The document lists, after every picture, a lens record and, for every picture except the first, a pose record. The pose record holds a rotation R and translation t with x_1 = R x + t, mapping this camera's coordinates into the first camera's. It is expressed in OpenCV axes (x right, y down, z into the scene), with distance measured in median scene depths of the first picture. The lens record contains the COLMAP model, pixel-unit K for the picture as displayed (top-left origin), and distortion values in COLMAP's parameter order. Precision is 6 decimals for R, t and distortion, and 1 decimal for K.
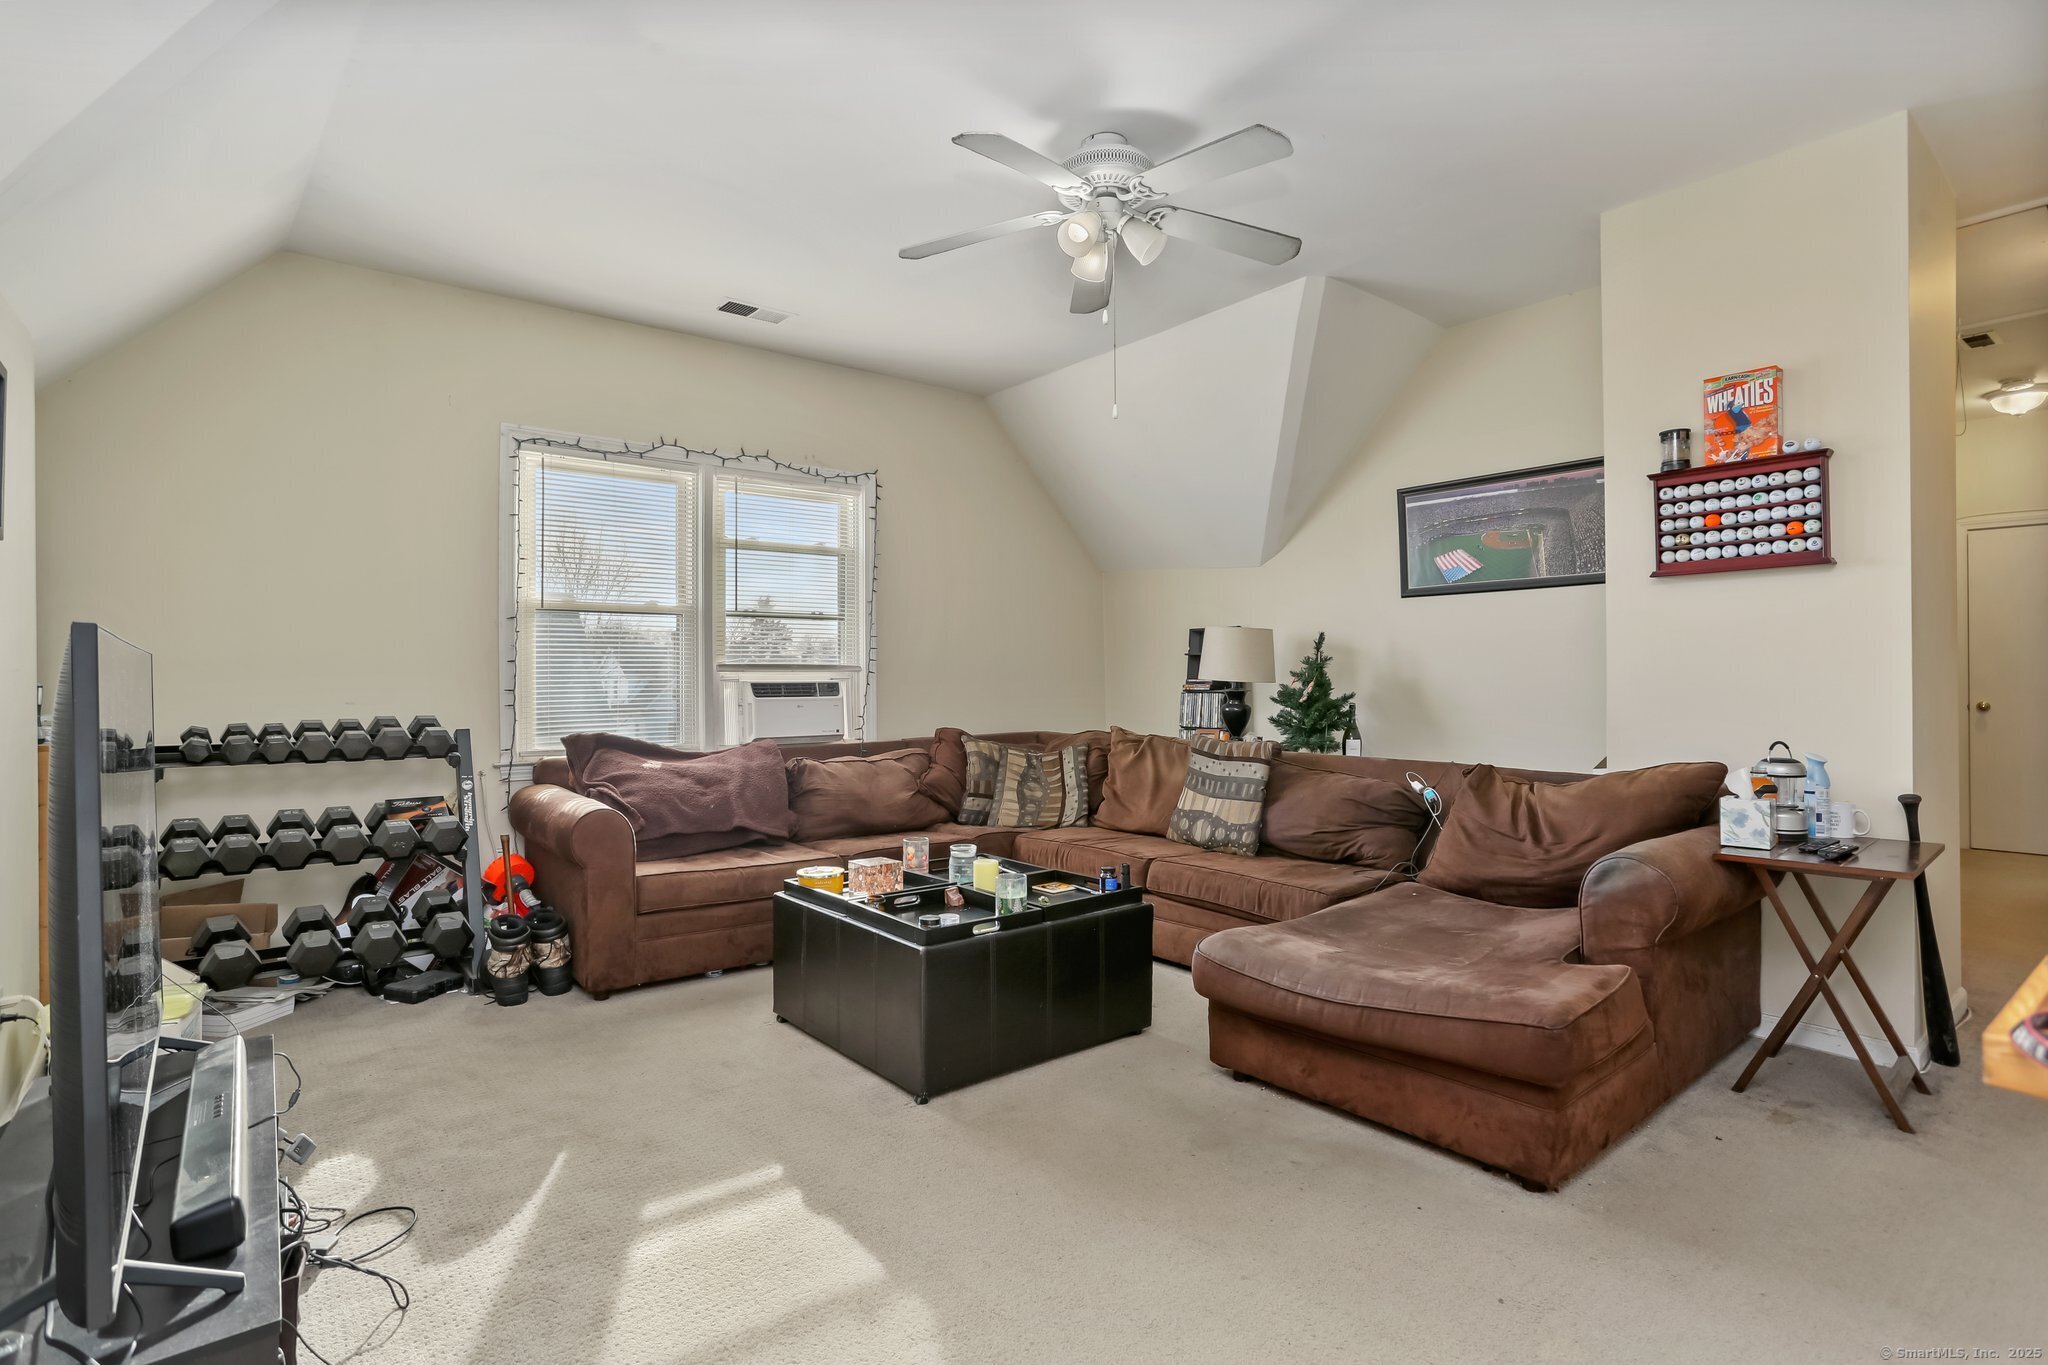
lens RADIAL K [[985.4, 0, 1027.5], [0, 985.4, 671.7], [0, 0, 1]] dist [-0.051528, 0.031363]
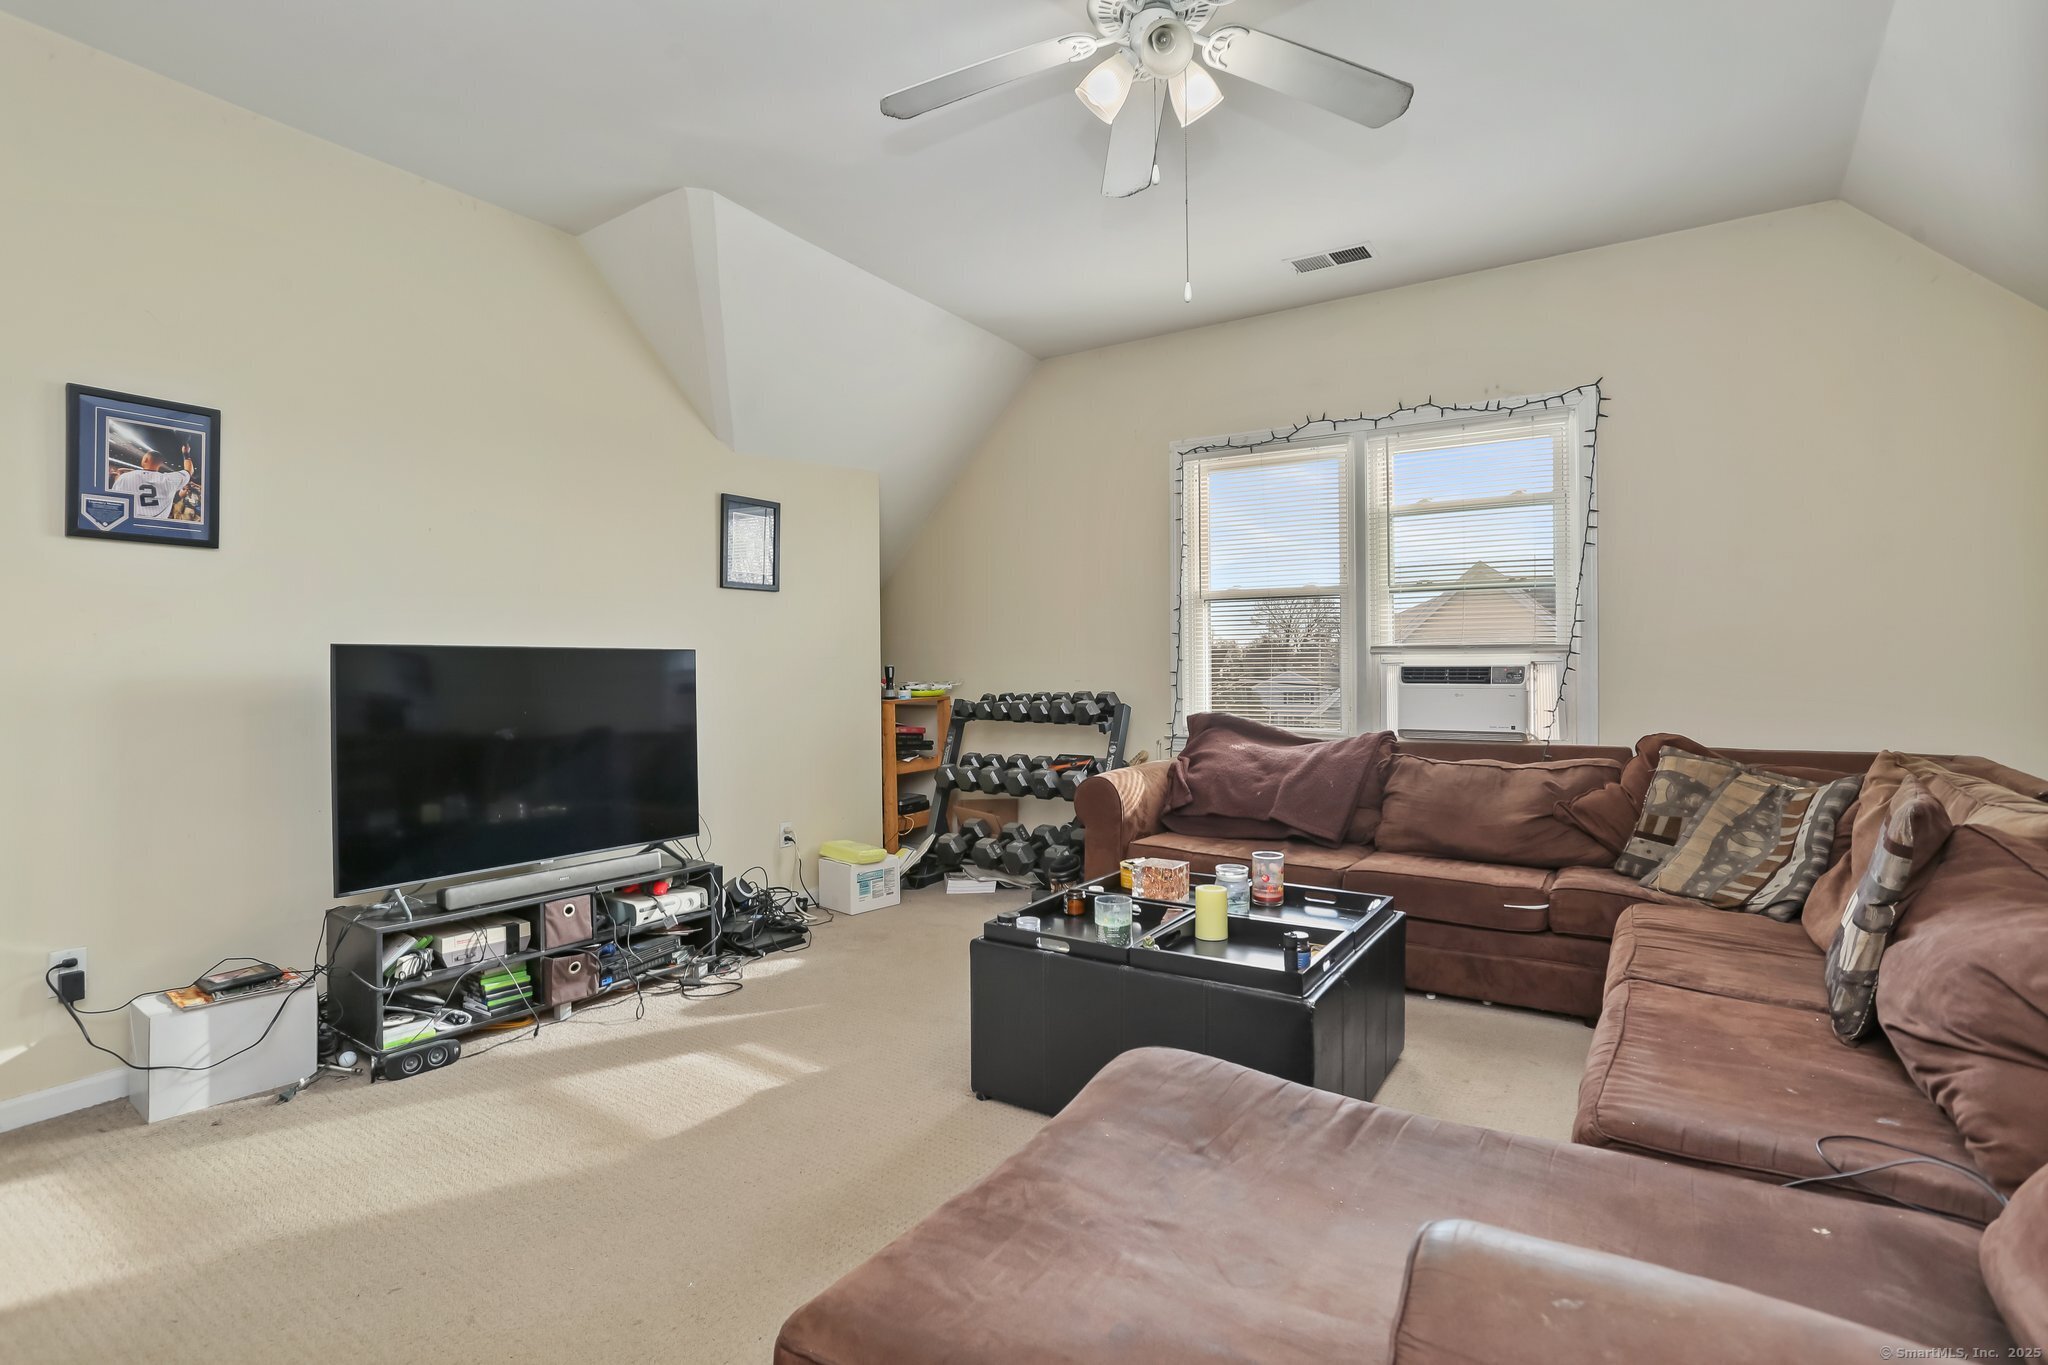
lens RADIAL K [[985.4, 0, 1027.5], [0, 985.4, 671.7], [0, 0, 1]] dist [-0.051528, 0.031363]
pose [[0.310820, 0.009096, -0.950425, 0.475861], [0.009374, 0.999876, 0.012635, 0.001671], [0.950423, -0.012836, 0.310696, 0.427077]]
